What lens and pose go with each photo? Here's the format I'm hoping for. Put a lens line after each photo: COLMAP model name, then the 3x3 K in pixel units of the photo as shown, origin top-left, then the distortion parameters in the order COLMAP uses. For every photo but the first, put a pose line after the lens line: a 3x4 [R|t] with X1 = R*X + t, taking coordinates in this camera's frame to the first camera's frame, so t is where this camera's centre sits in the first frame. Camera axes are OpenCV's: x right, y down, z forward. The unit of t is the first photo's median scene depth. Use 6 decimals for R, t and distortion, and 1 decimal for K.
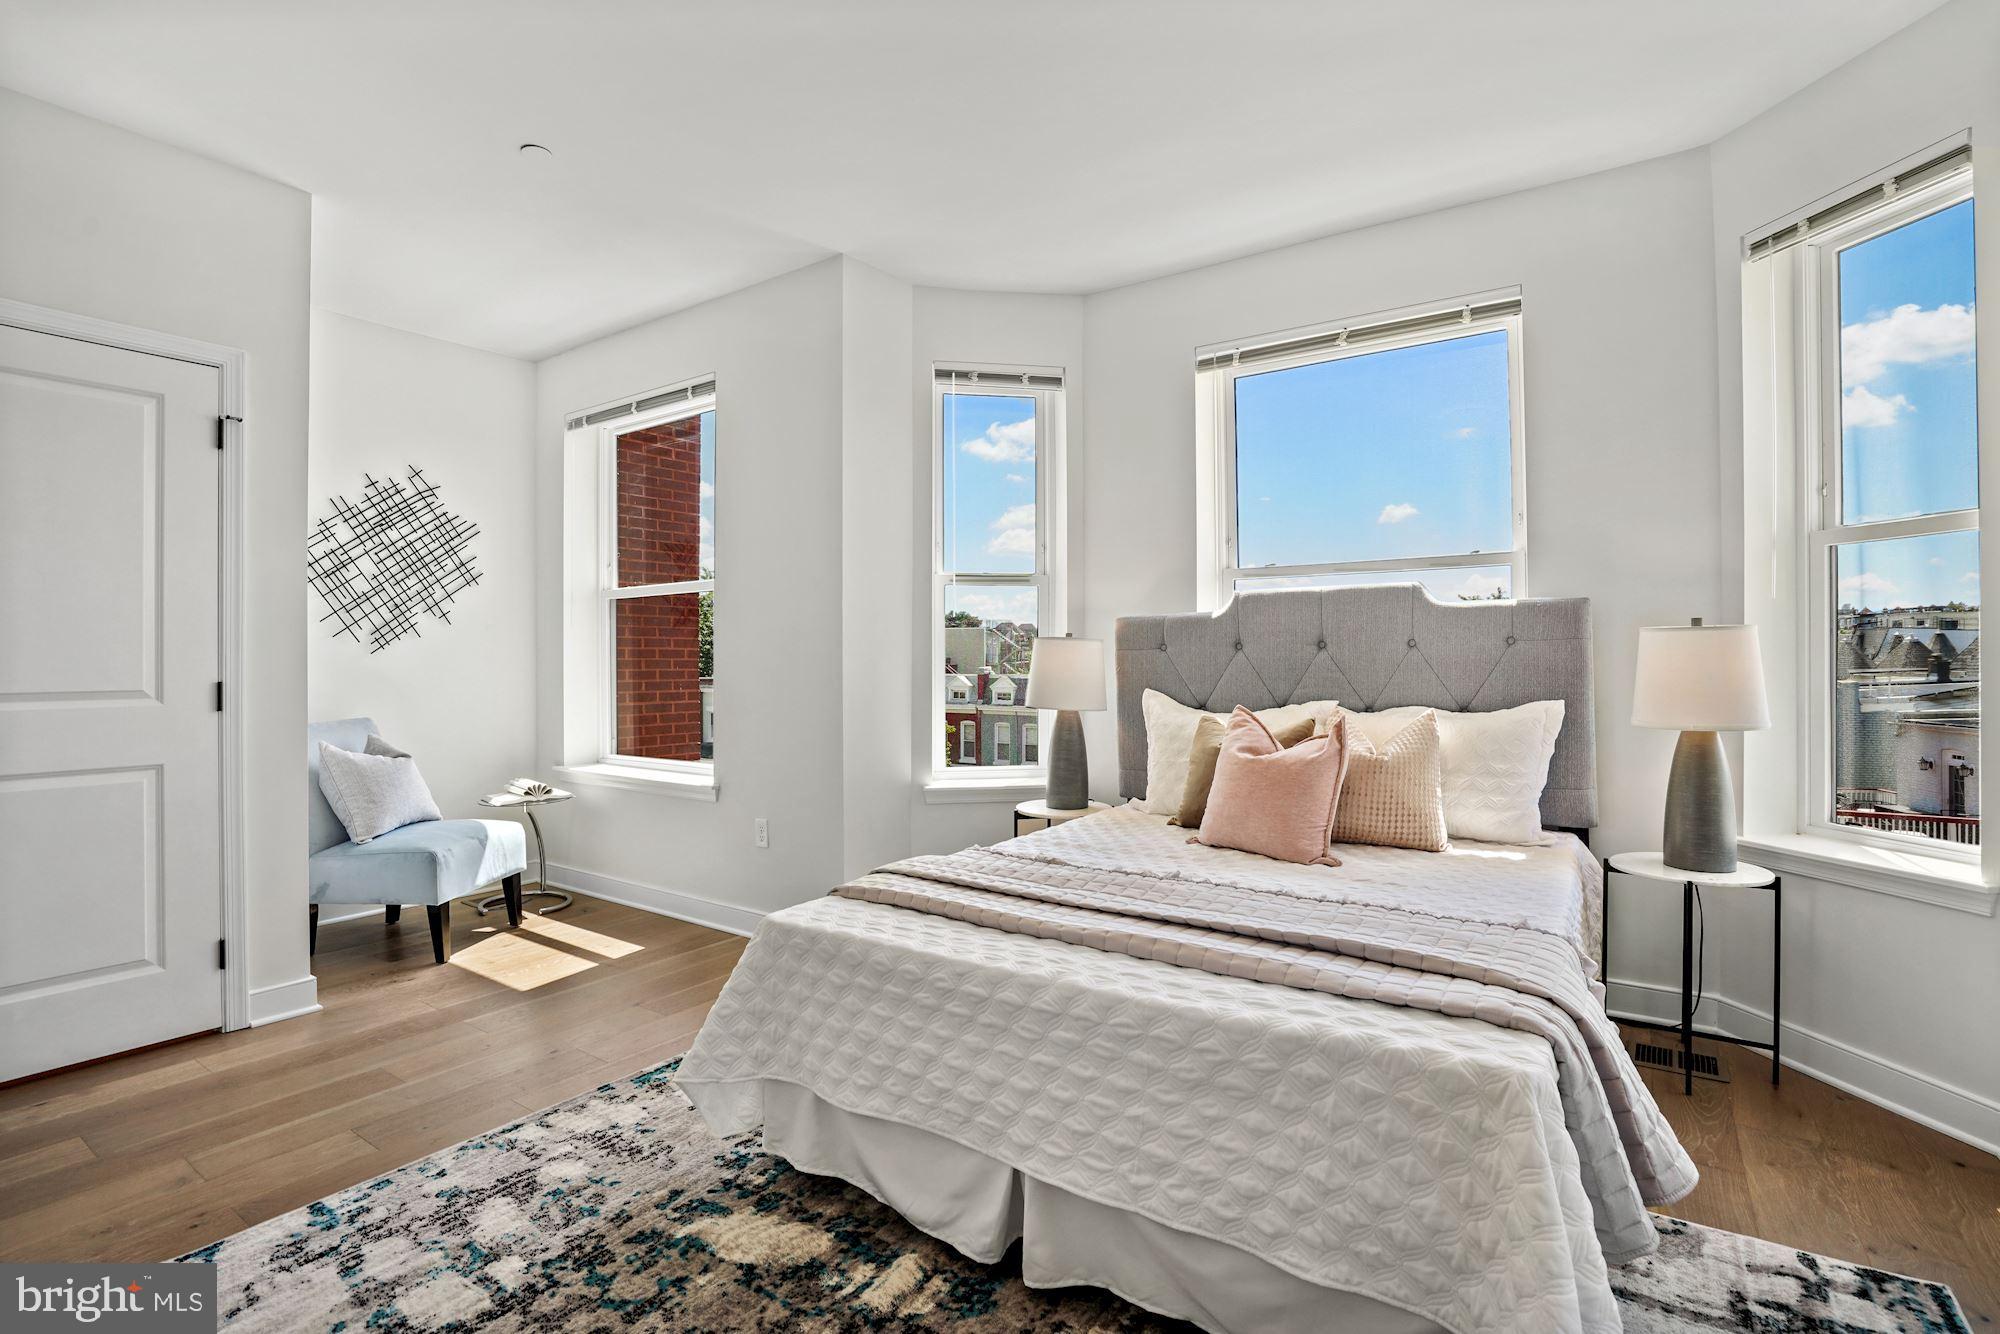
lens RADIAL K [[967.0, 0, 999.4], [0, 967.0, 646.8], [0, 0, 1]] dist [0.000258, 0.000661]
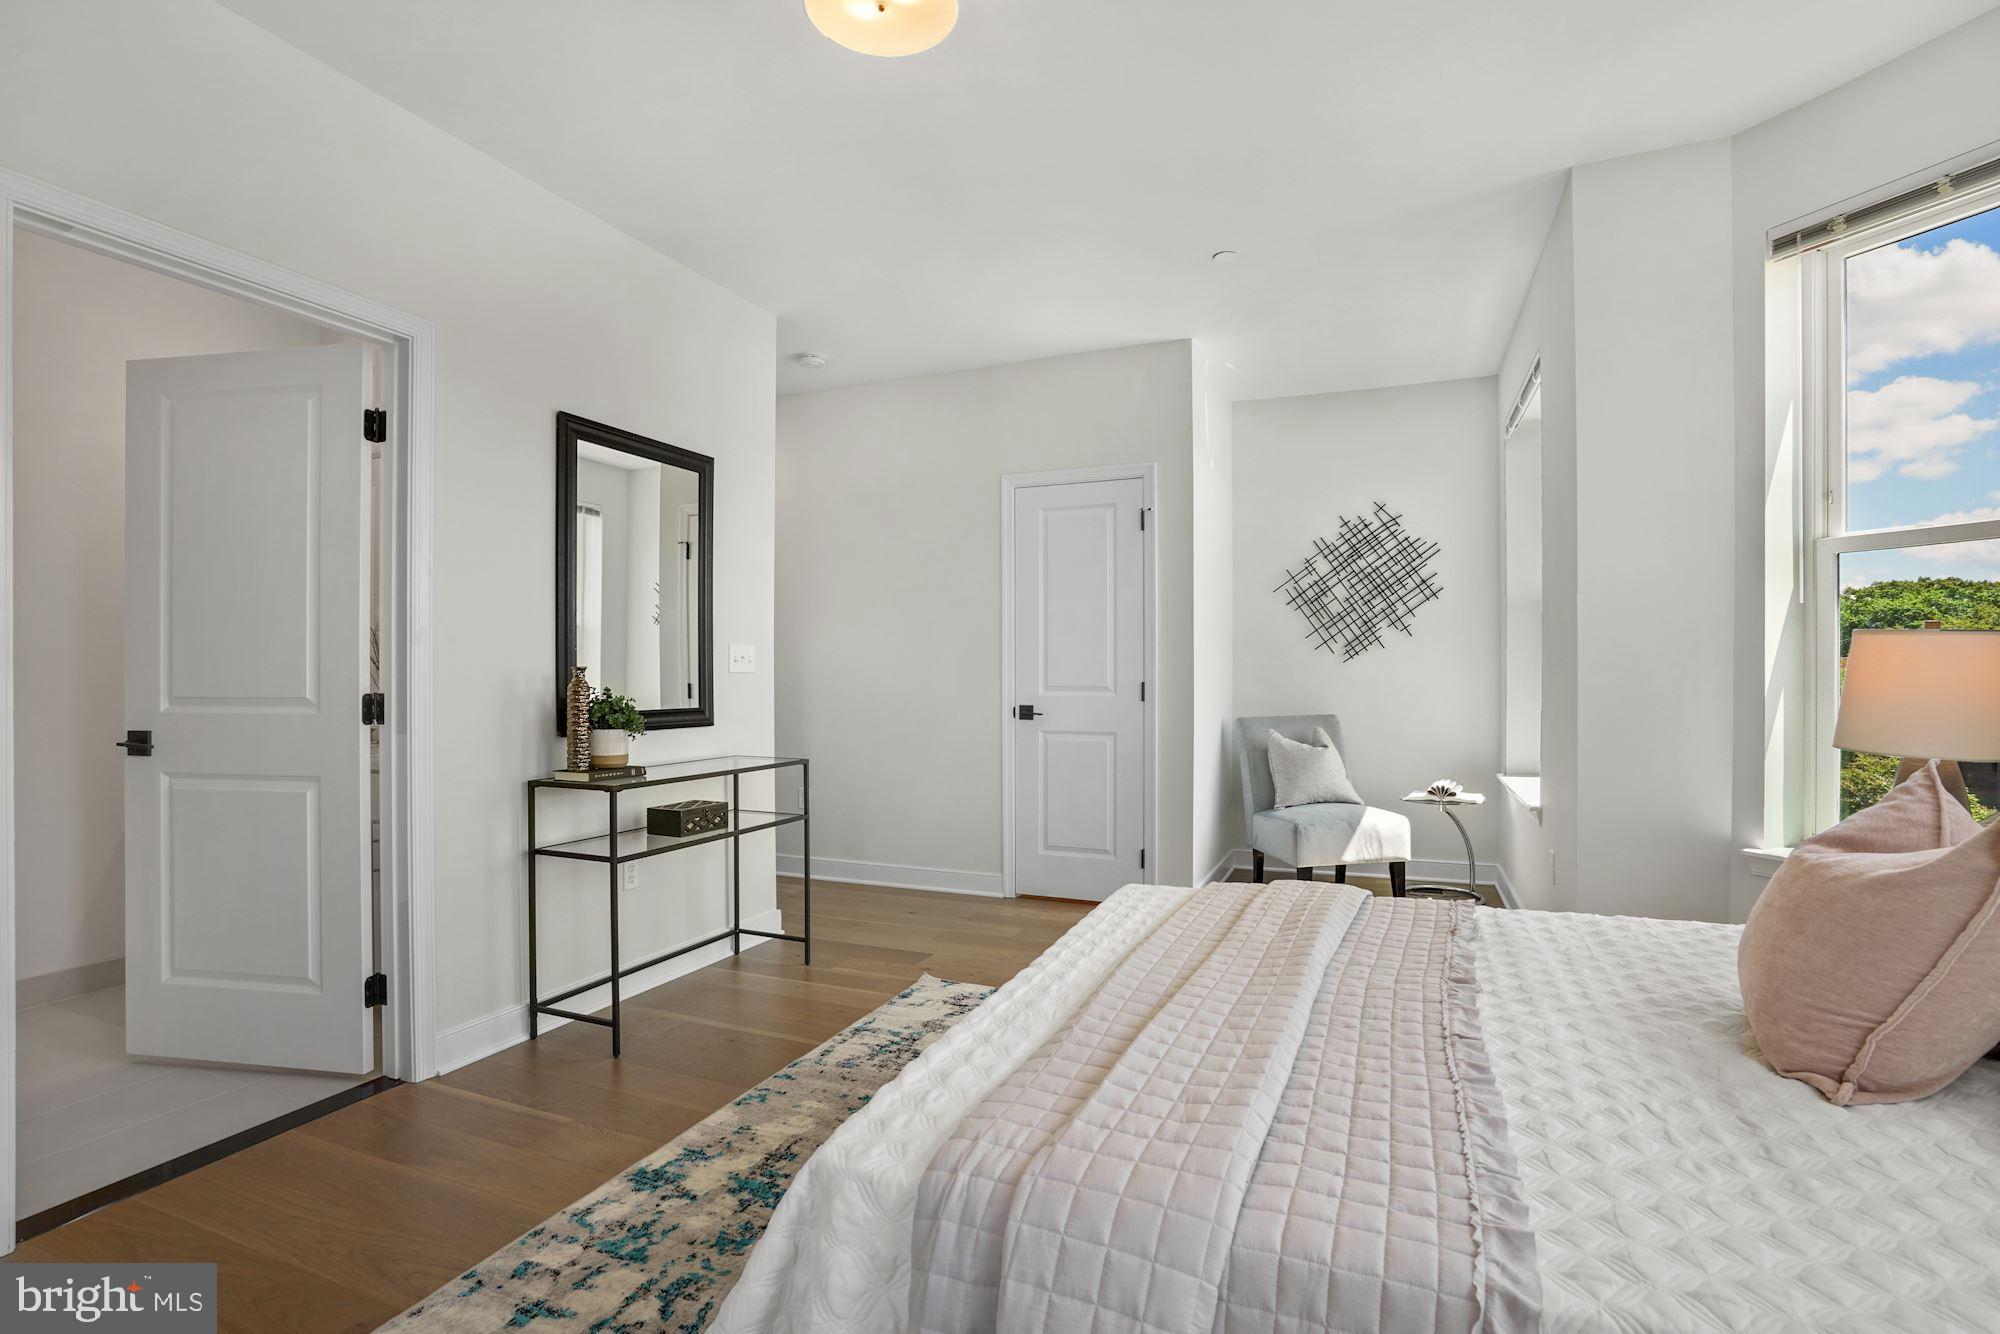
lens RADIAL K [[967.0, 0, 1000.8], [0, 967.0, 681.5], [0, 0, 1]] dist [0.000258, 0.000661]
pose [[0.227235, 0.015544, -0.973716, 0.439767], [0.011976, 0.999752, 0.018754, 0.002639], [0.973766, -0.015923, 0.226993, 0.291967]]
